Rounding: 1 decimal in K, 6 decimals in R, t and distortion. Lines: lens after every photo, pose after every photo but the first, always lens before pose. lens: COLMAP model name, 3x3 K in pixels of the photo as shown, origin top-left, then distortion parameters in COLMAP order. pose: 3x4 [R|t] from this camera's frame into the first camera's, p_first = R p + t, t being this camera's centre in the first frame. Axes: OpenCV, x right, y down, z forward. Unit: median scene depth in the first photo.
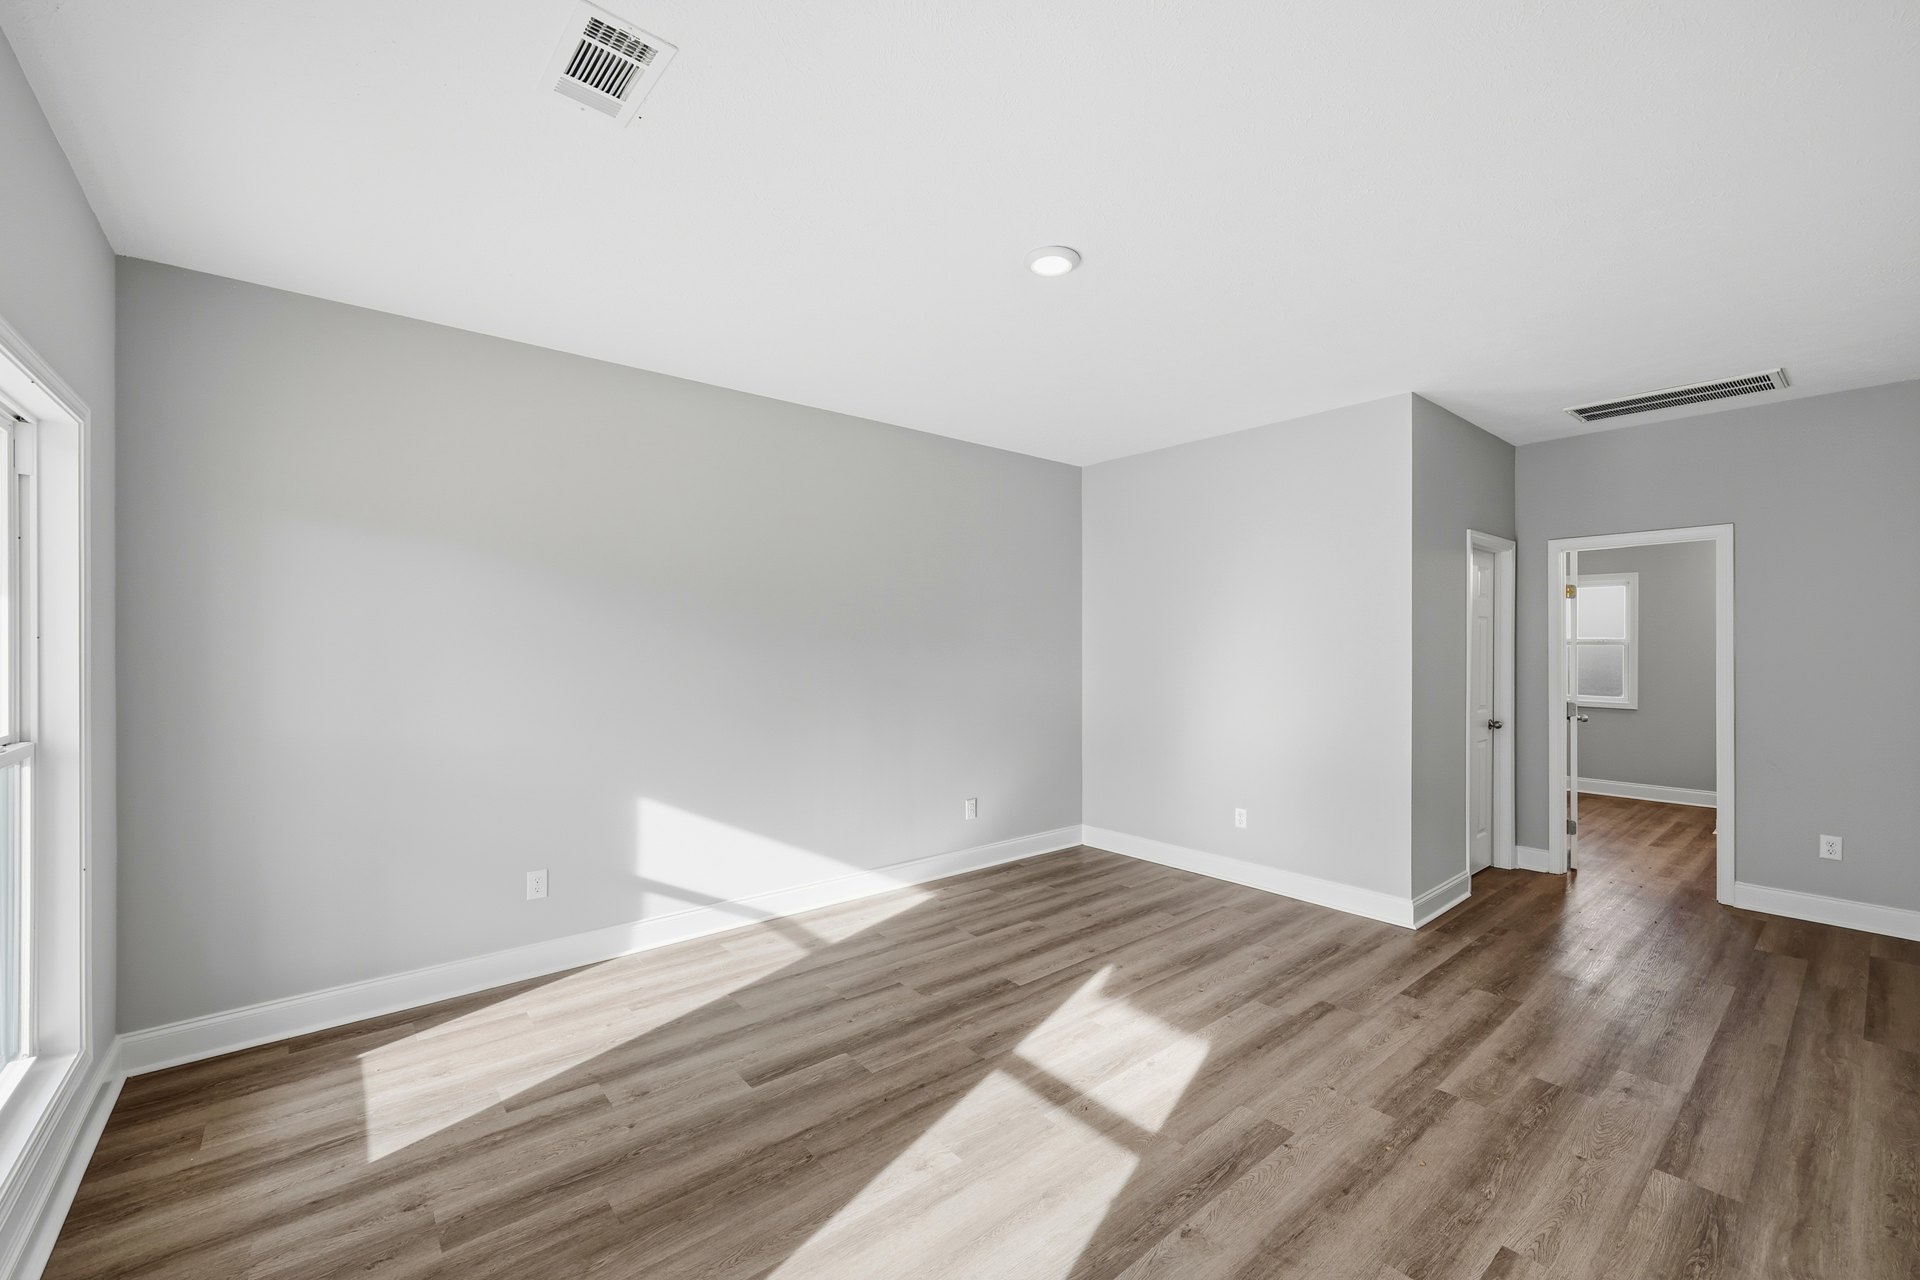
lens RADIAL K [[781.1, 0, 959.3], [0, 781.1, 643.7], [0, 0, 1]] dist [-0.000140, -0.000078]
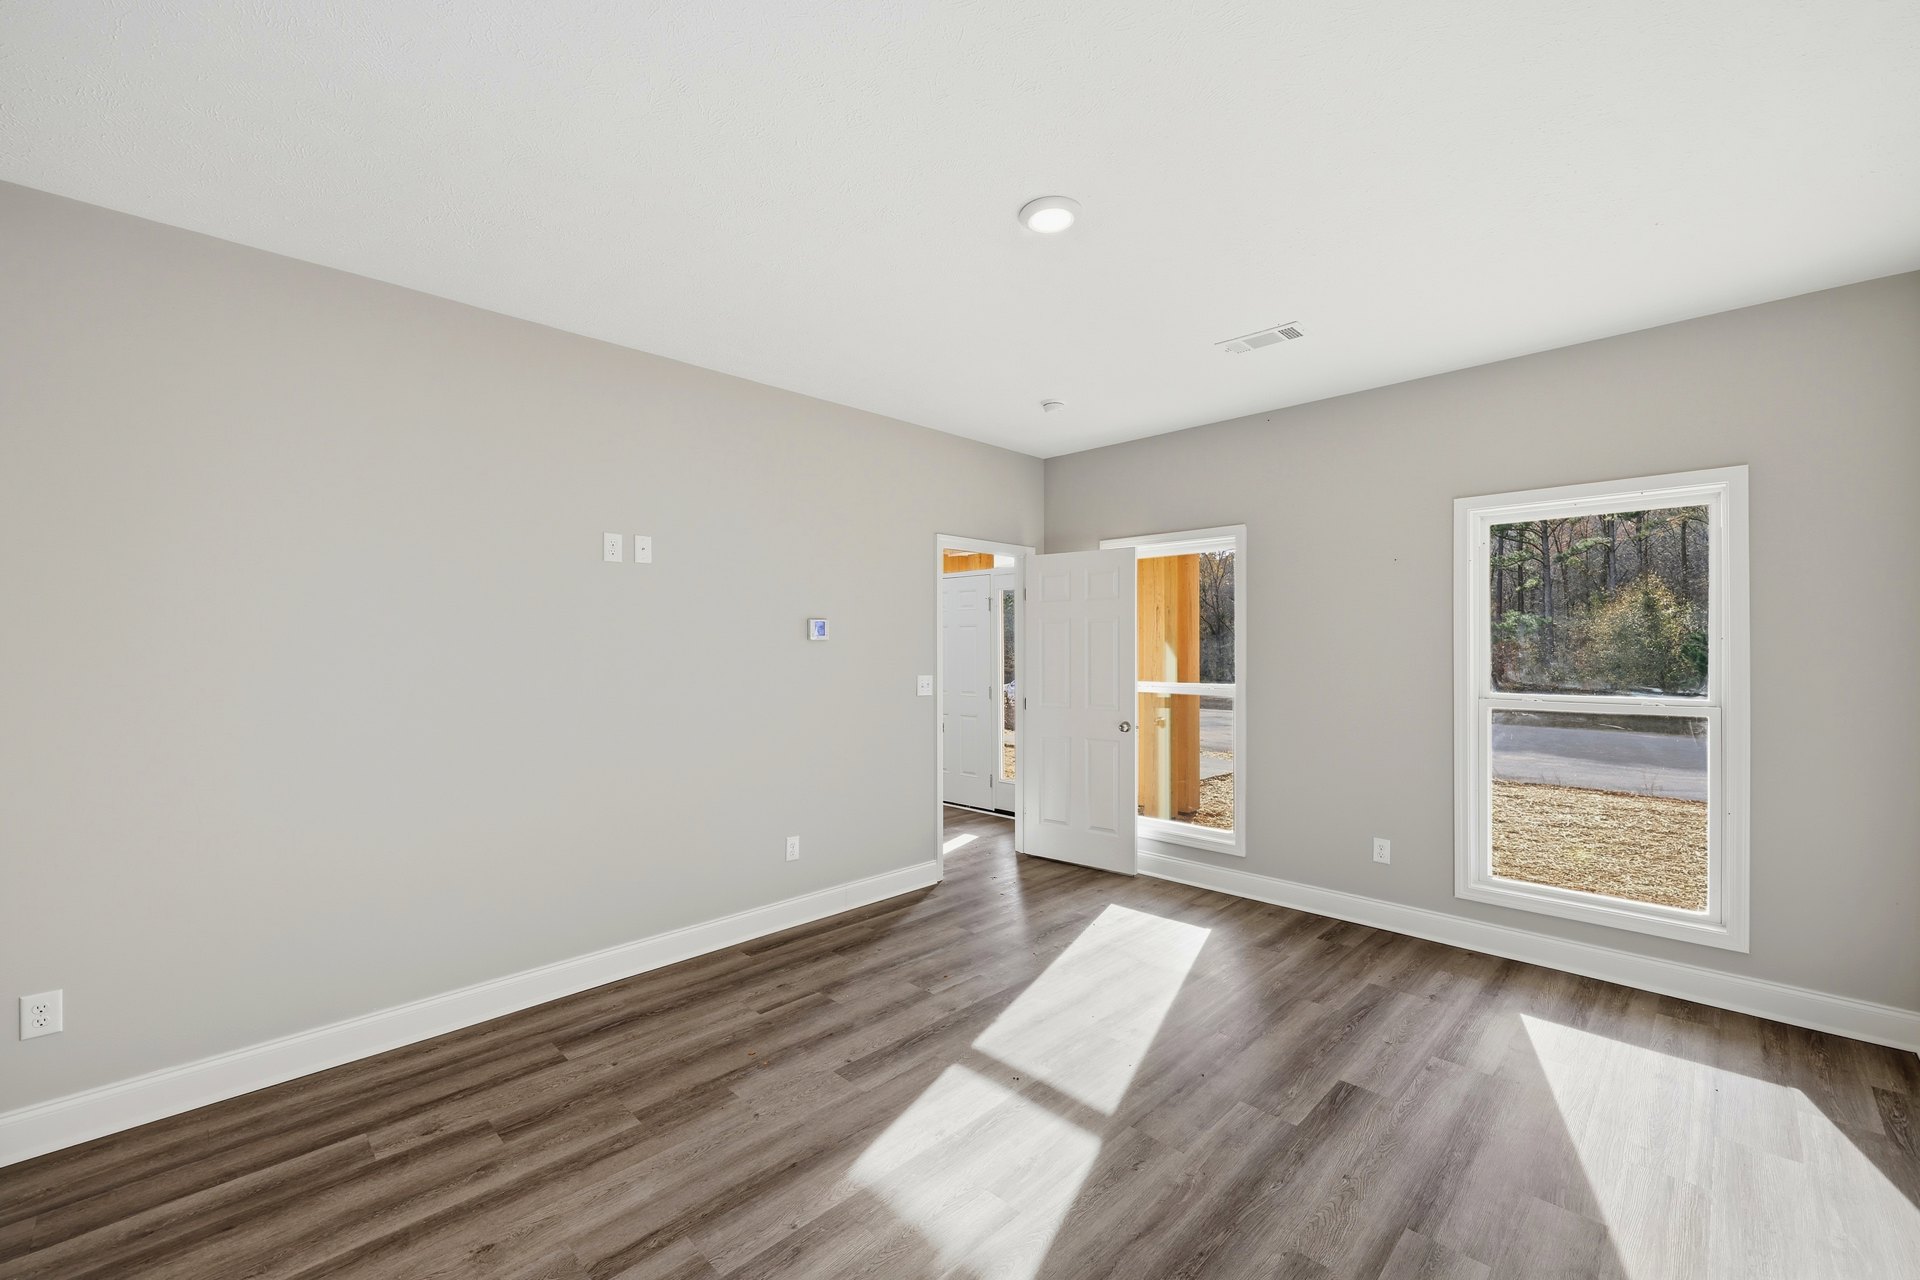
lens RADIAL K [[781.1, 0, 961.6], [0, 781.1, 643.4], [0, 0, 1]] dist [-0.000140, -0.000078]
pose [[-0.995014, 0.002637, -0.099705, 0.327289], [0.002832, 0.999994, -0.001817, 0.002485], [0.099700, -0.002090, -0.995015, 1.987449]]
